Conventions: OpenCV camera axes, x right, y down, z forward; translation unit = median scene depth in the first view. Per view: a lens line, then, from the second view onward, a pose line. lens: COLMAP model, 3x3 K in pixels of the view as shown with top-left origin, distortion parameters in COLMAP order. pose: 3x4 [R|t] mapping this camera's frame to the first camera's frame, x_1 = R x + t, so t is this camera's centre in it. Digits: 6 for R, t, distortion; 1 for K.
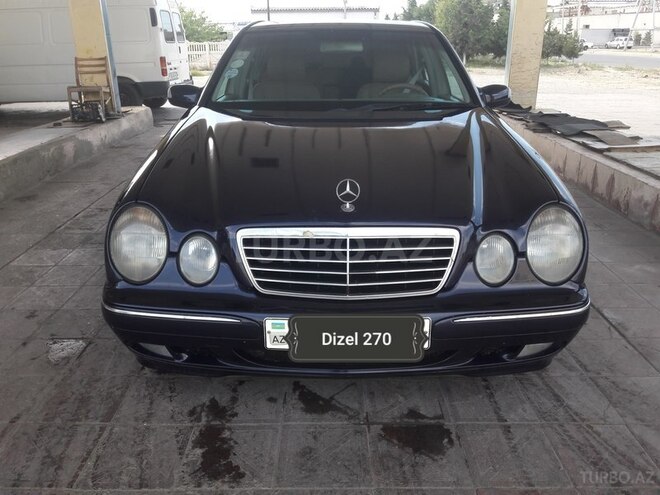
lens RADIAL K [[547.1, 0, 327.9], [0, 547.1, 246.1], [0, 0, 1]] dist [-0.001528, -0.003884]
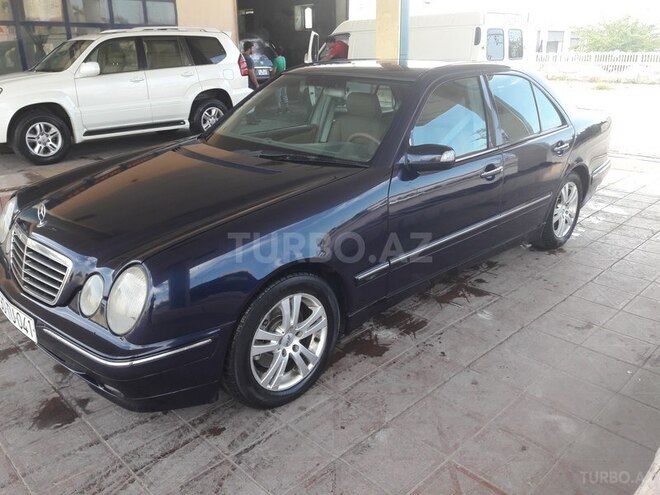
lens RADIAL K [[547.1, 0, 328.7], [0, 547.1, 248.9], [0, 0, 1]] dist [-0.001528, -0.003884]
pose [[0.702437, 0.246292, -0.667774, 1.312138], [-0.247941, 0.964127, 0.094783, -0.284887], [0.667164, 0.098989, 0.738304, 0.430755]]
